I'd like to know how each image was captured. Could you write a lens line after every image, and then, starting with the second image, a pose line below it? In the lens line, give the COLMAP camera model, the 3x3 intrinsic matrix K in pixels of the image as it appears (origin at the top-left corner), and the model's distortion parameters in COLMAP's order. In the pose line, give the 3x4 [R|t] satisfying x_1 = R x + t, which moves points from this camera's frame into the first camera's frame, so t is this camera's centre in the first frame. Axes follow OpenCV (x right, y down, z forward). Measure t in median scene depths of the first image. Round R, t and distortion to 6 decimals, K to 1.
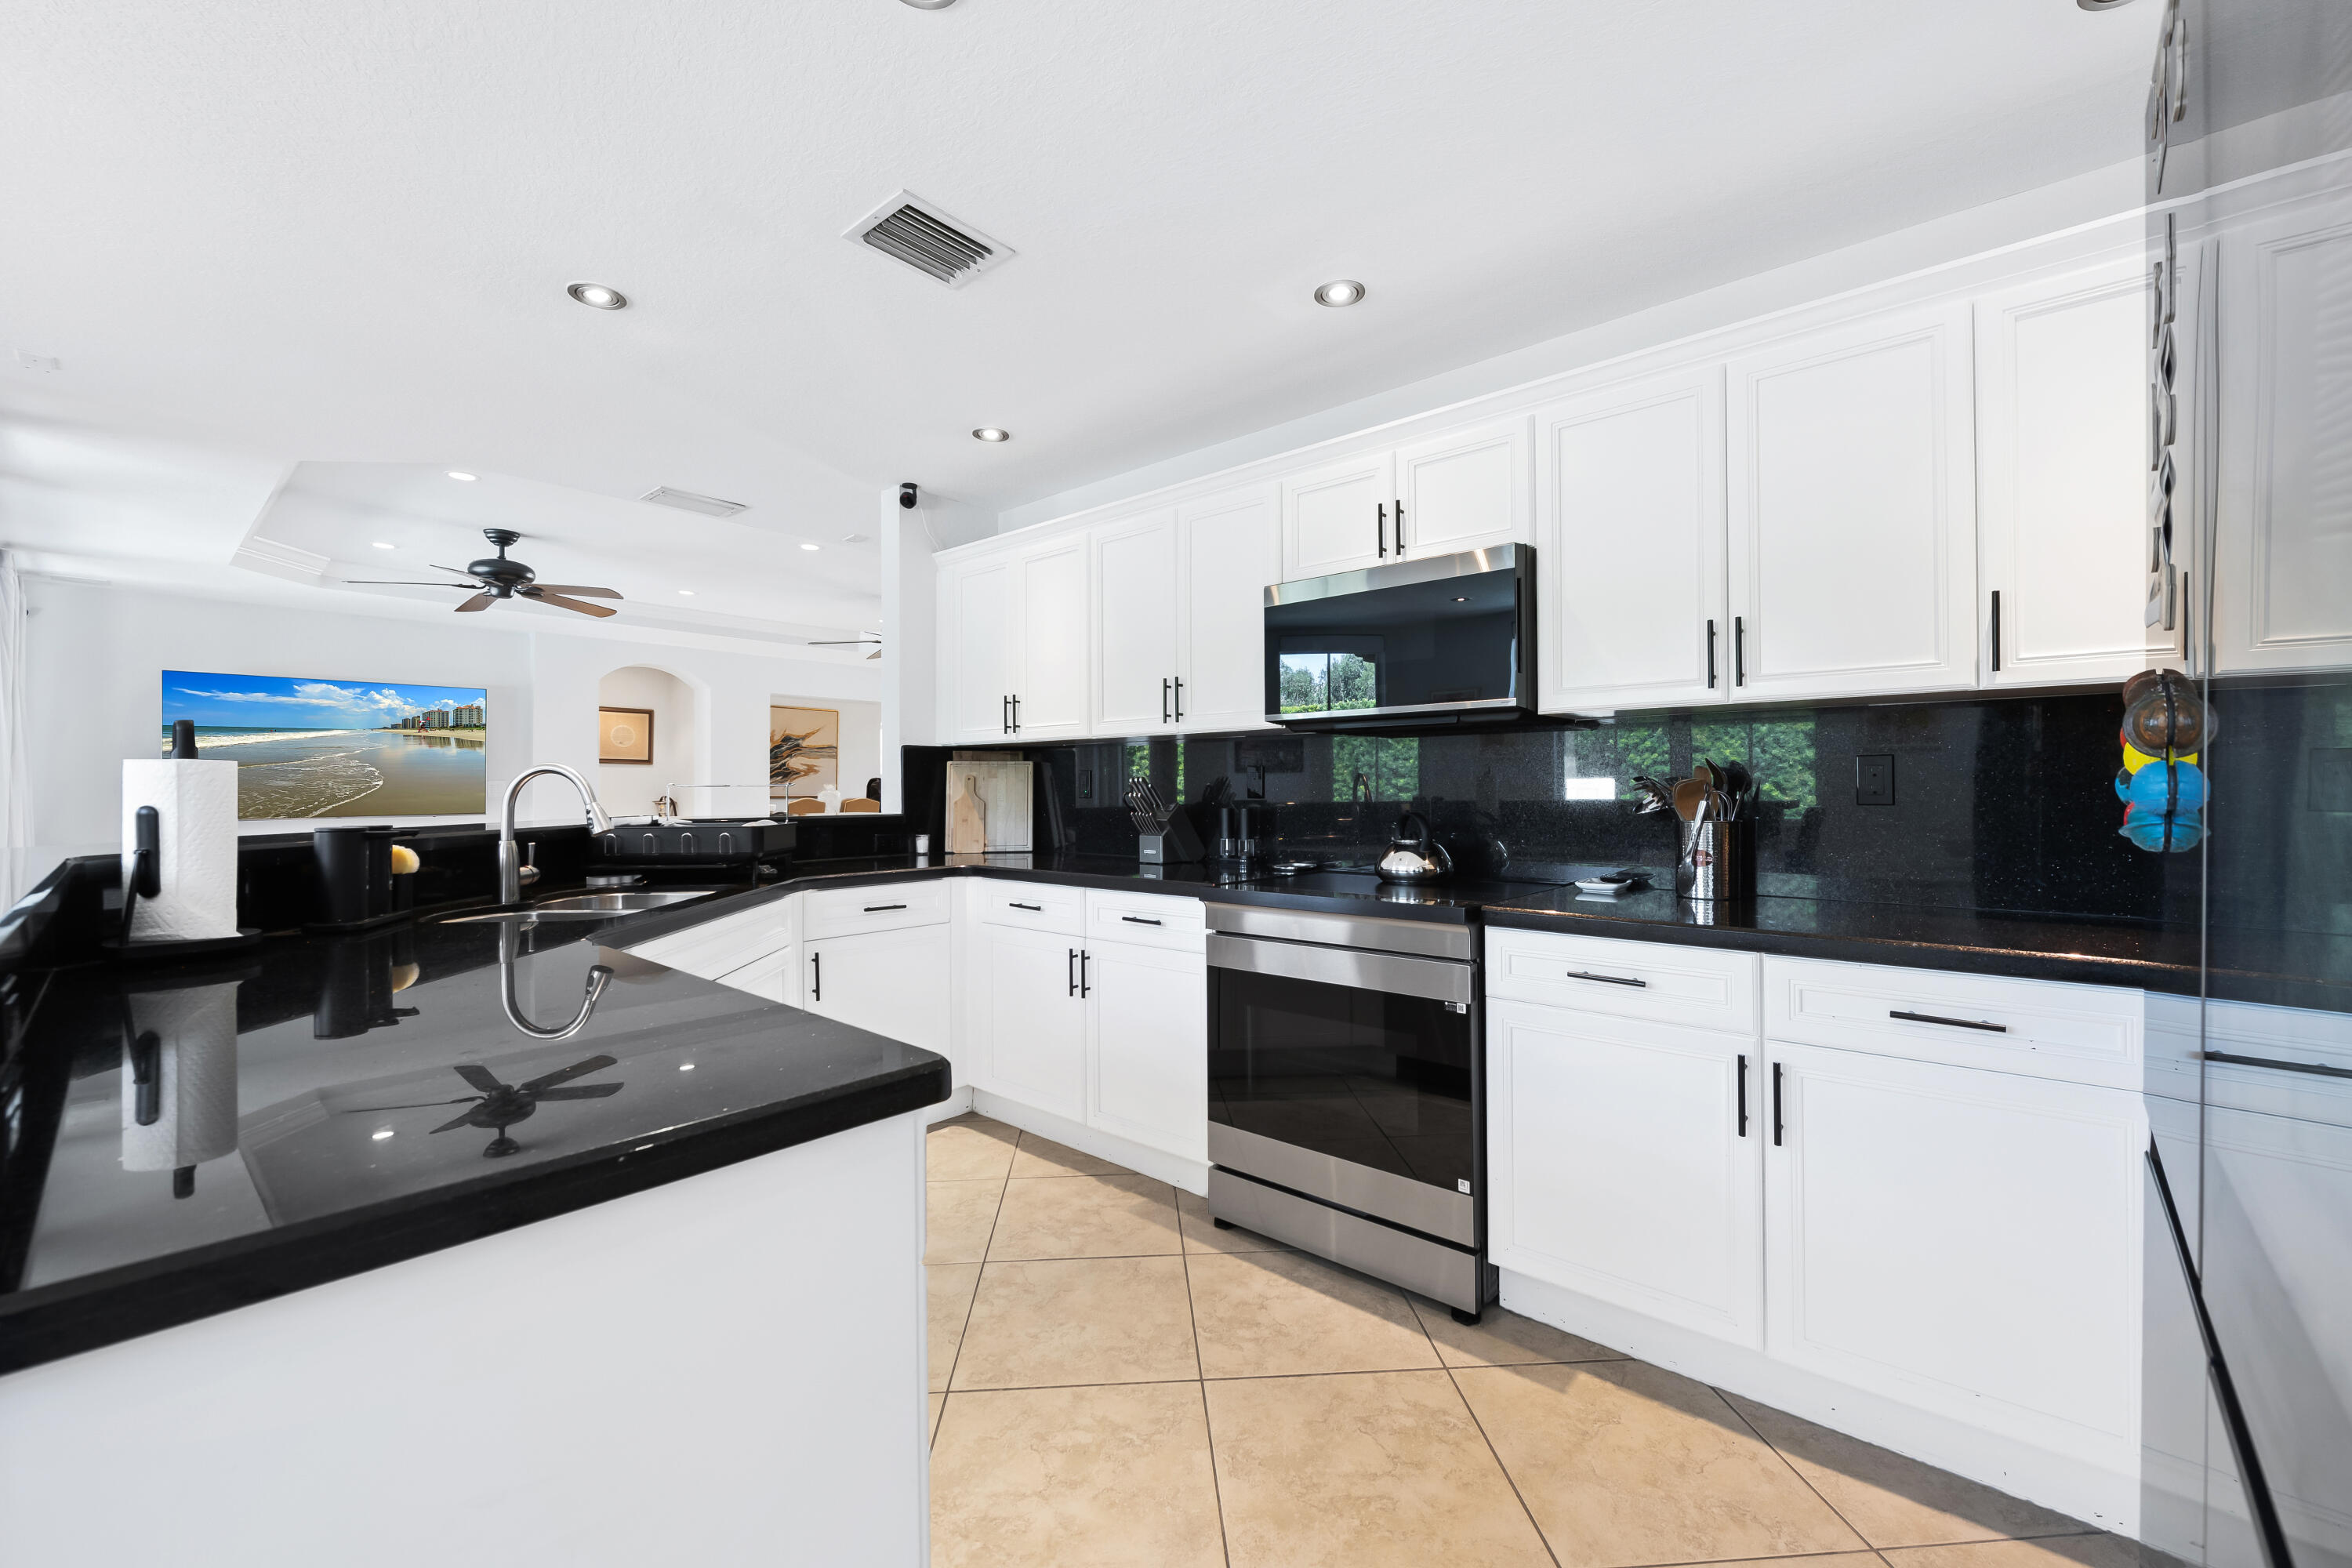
lens RADIAL K [[928.7, 0, 1198.9], [0, 928.7, 788.4], [0, 0, 1]] dist [-0.000382, -0.003435]
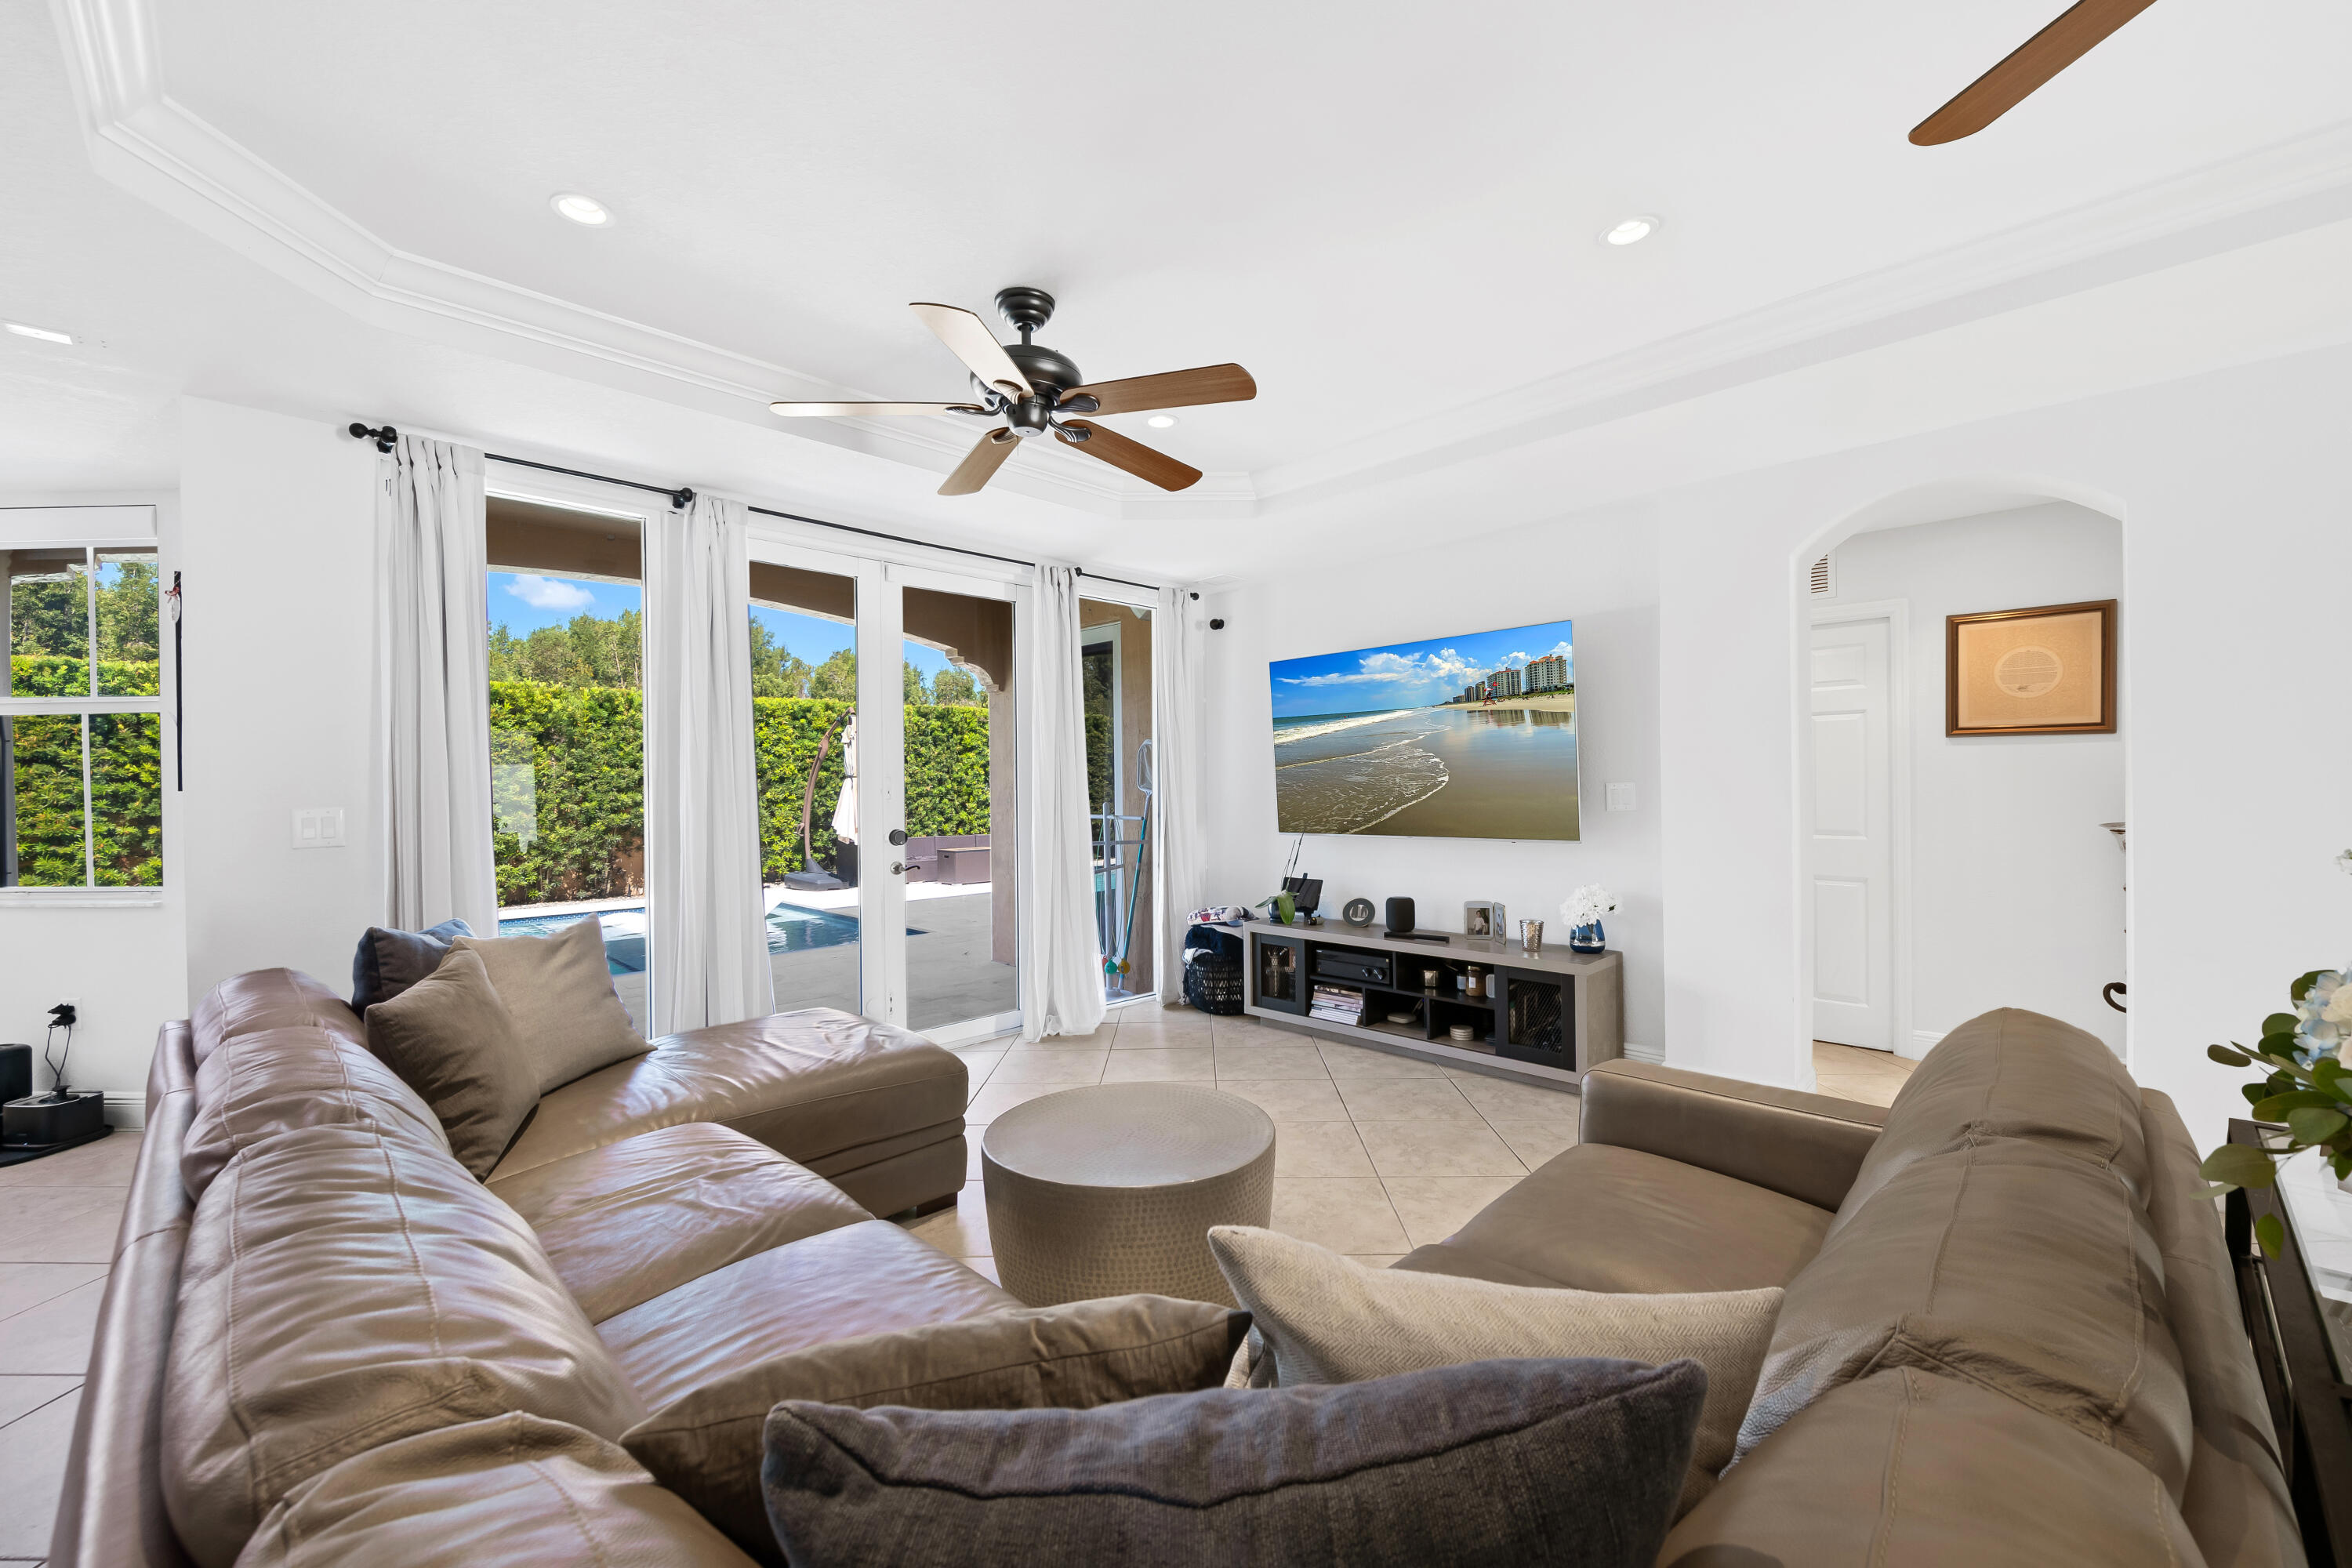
lens RADIAL K [[928.7, 0, 1186.3], [0, 928.7, 790.1], [0, 0, 1]] dist [-0.000382, -0.003435]
pose [[-0.070532, 0.013492, -0.997418, -0.307908], [0.012883, 0.999837, 0.012614, -0.022513], [0.997426, -0.011960, -0.070694, 1.428214]]
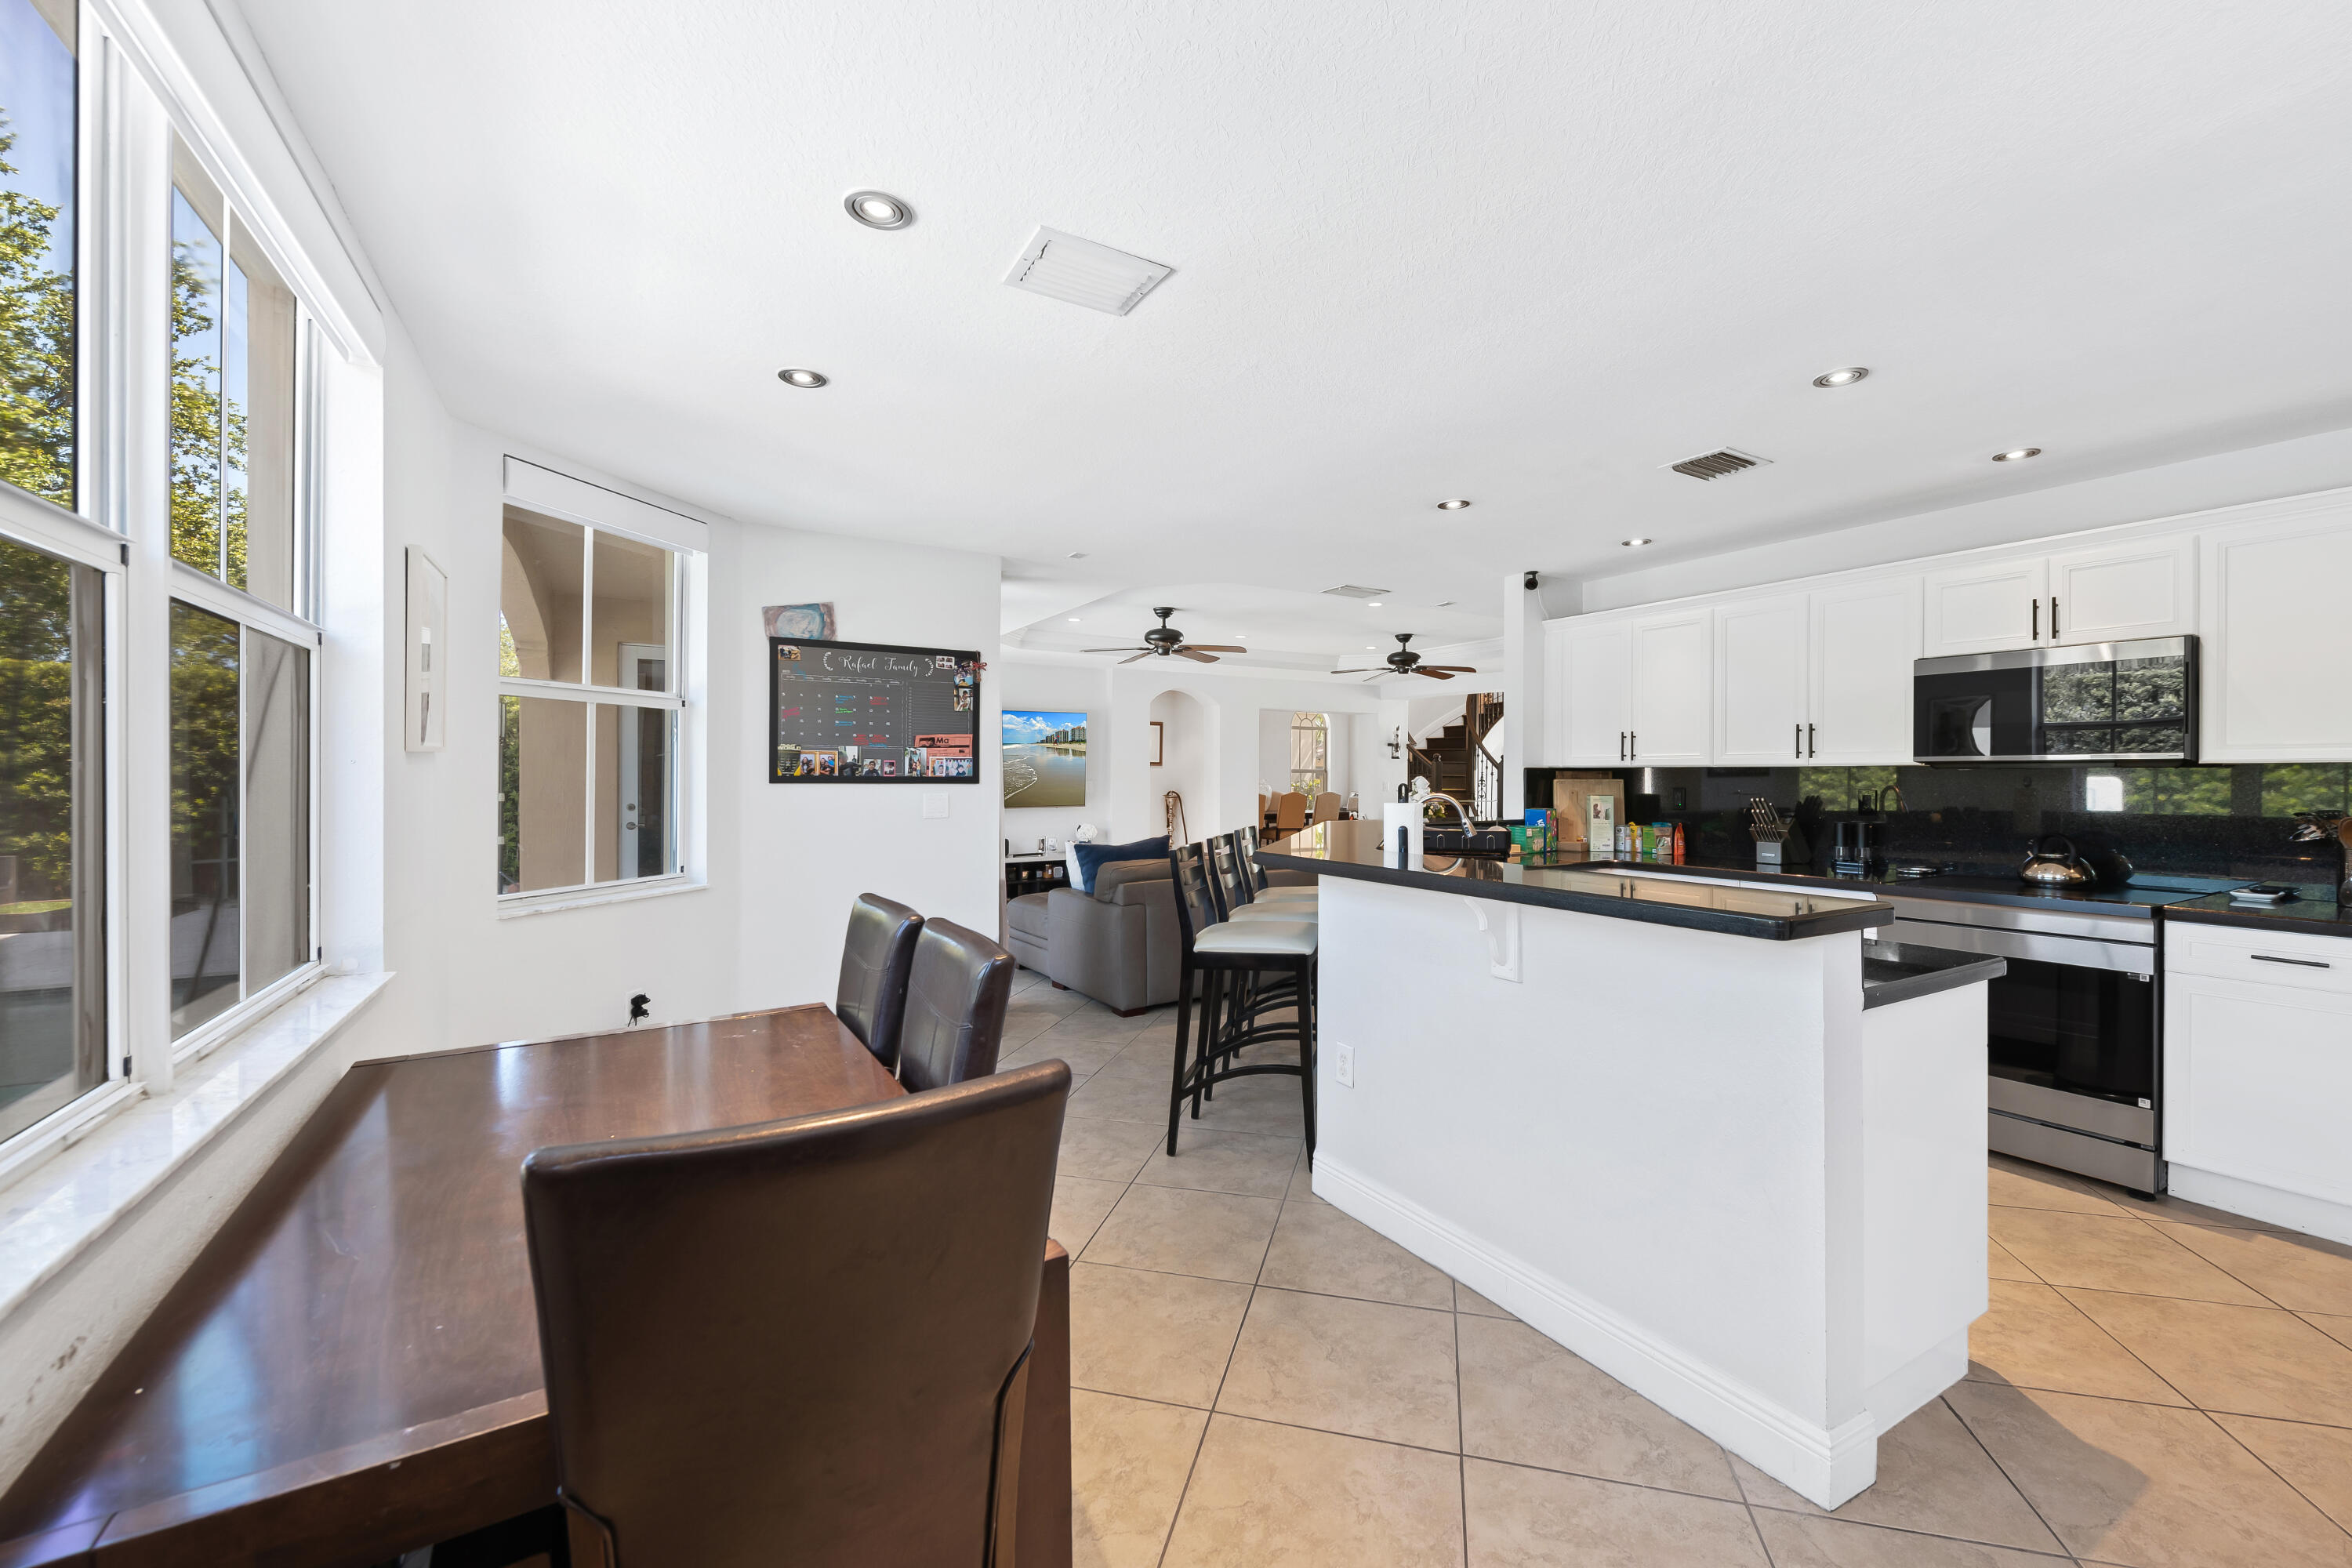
lens RADIAL K [[928.7, 0, 1193.7], [0, 928.7, 786.8], [0, 0, 1]] dist [-0.000382, -0.003435]
pose [[0.944984, 0.009983, -0.326966, -0.322456], [-0.005916, 0.999892, 0.013432, -0.032668], [0.327064, -0.010758, 0.944941, -0.410307]]
